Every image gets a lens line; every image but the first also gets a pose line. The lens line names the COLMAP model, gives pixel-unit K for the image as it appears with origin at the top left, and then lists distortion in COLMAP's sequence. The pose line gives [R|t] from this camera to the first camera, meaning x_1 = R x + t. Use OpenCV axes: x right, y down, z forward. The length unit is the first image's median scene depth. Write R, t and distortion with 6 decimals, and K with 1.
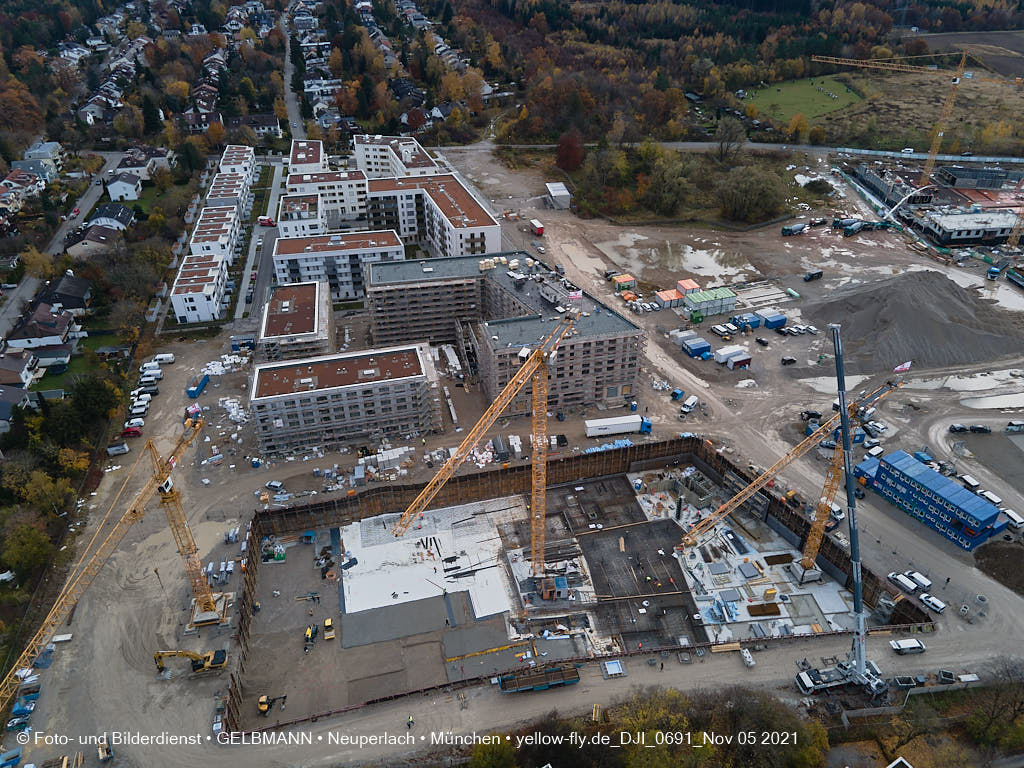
lens RADIAL K [[743.1, 0, 510.5], [0, 743.1, 382.2], [0, 0, 1]] dist [0.021946, 0.034203]
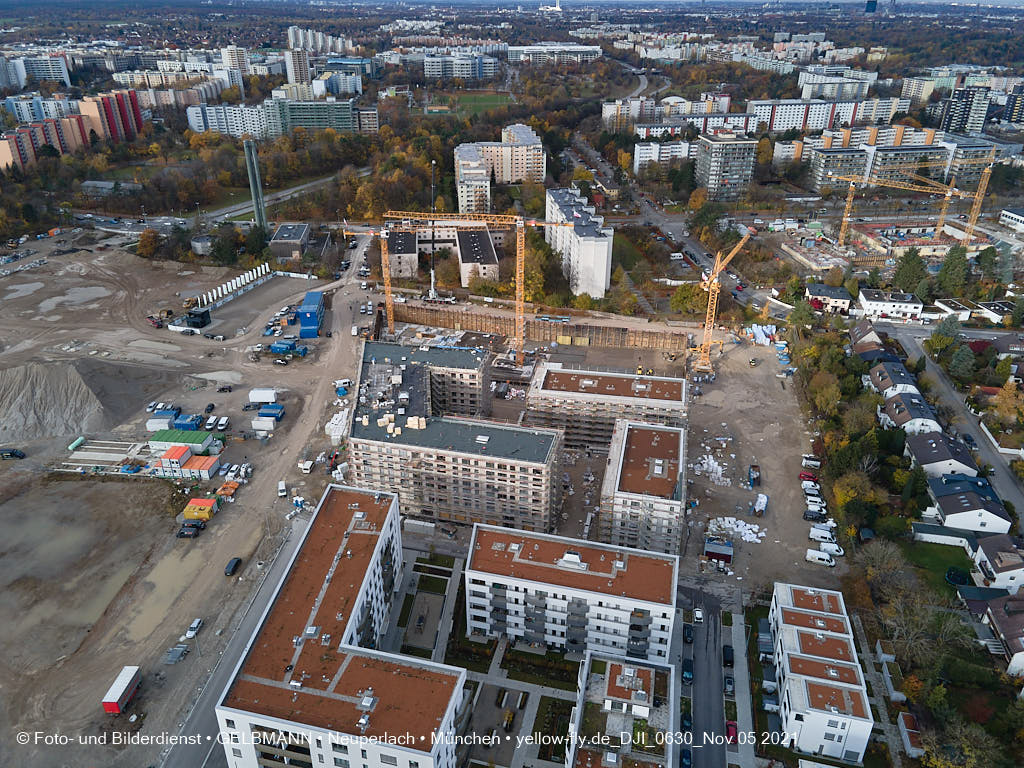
lens RADIAL K [[743.1, 0, 510.5], [0, 743.1, 382.2], [0, 0, 1]] dist [0.021946, 0.034203]
pose [[-0.913182, -0.177369, 0.366931, -0.424914], [0.234590, 0.507463, 0.829125, -0.846385], [-0.333265, 0.843221, -0.421797, 1.284347]]
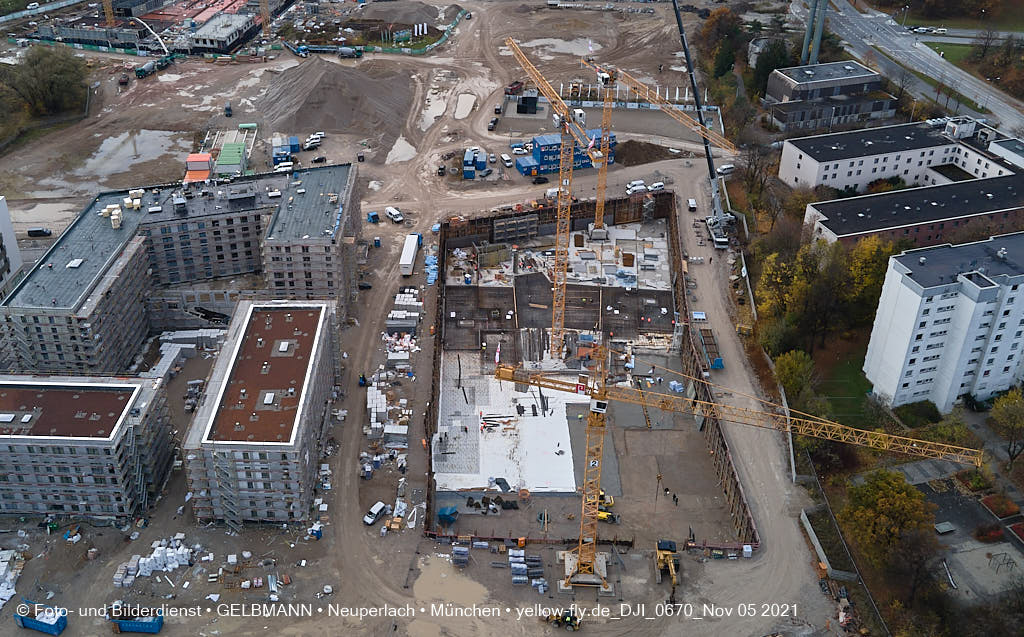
lens RADIAL K [[978.8, 0, 450.7], [0, 978.8, 276.5], [0, 0, 1]] dist [0.054168, -0.076375]
pose [[0.253131, -0.487525, 0.835610, -0.769591], [0.547266, 0.784417, 0.291874, -0.216561], [-0.797762, 0.383419, 0.465366, 0.331894]]
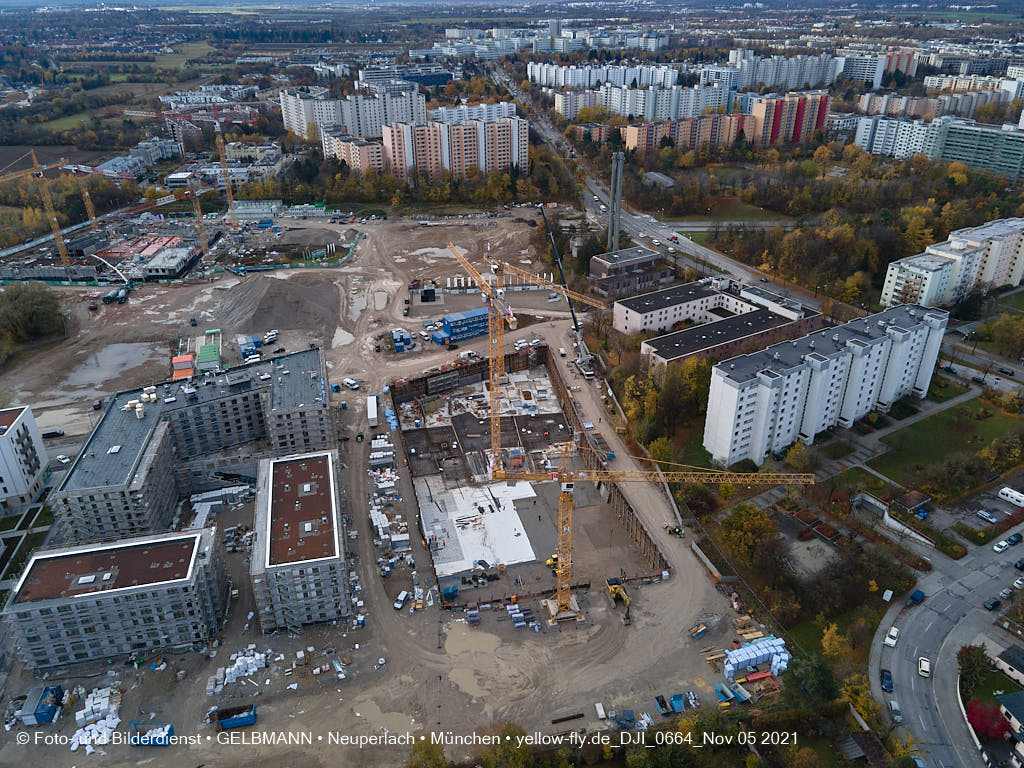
lens RADIAL K [[743.1, 0, 510.5], [0, 743.1, 382.2], [0, 0, 1]] dist [0.021946, 0.034203]
pose [[-0.015190, -0.447203, 0.894304, -0.823997], [0.565899, 0.733531, 0.376419, -0.270767], [-0.824335, 0.511803, 0.241929, 0.408699]]
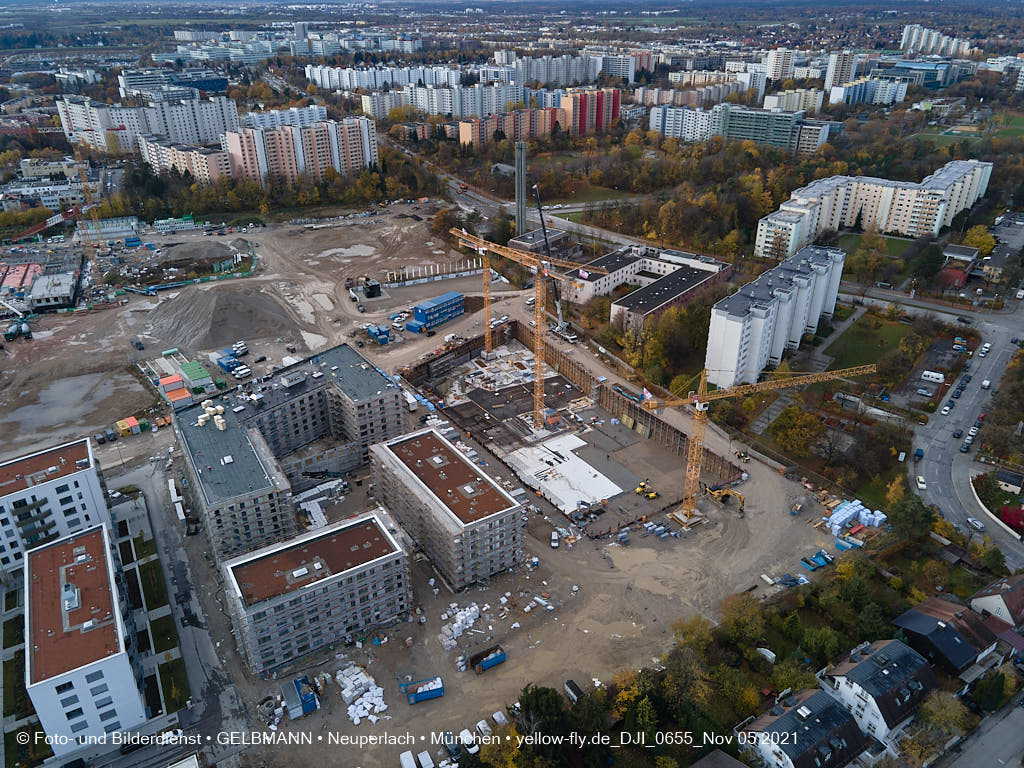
lens RADIAL K [[743.1, 0, 510.5], [0, 743.1, 382.2], [0, 0, 1]] dist [0.021946, 0.034203]
pose [[-0.345656, -0.415869, 0.841175, -0.856355], [0.533336, 0.650490, 0.540755, -0.477916], [-0.772059, 0.635543, -0.003048, 0.720876]]
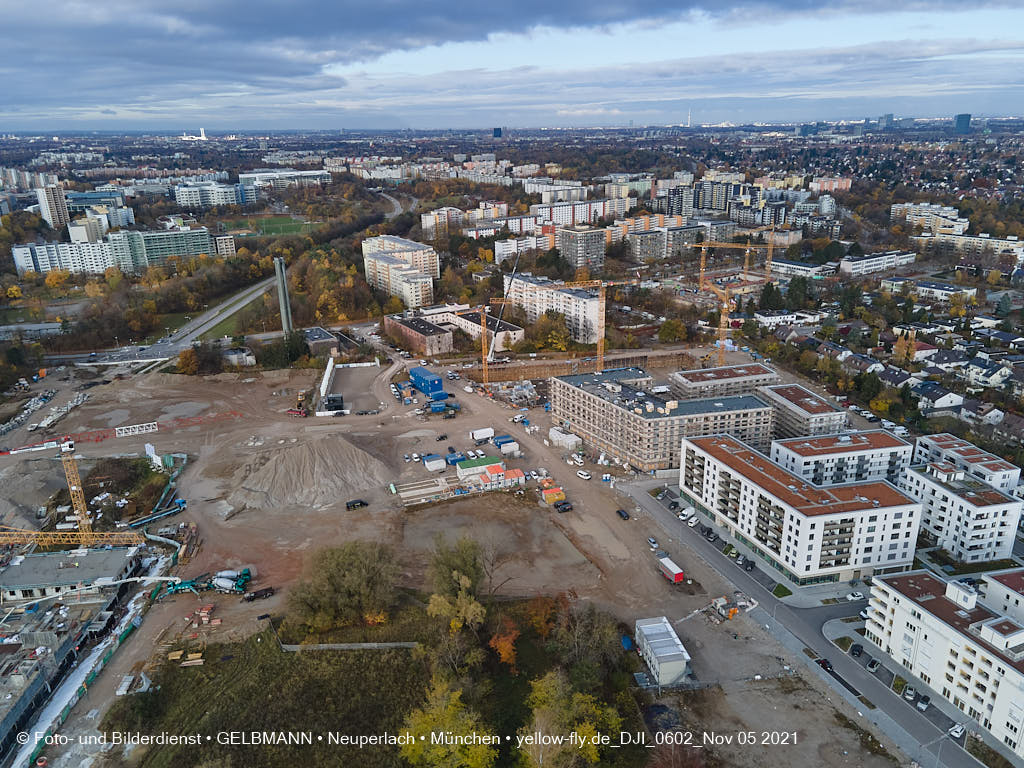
lens RADIAL K [[743.1, 0, 510.5], [0, 743.1, 382.2], [0, 0, 1]] dist [0.021946, 0.034203]
pose [[-0.999040, 0.040297, -0.017196, 0.255097], [0.010403, 0.599455, 0.800341, -1.172743], [0.042560, 0.799394, -0.599298, 1.705826]]
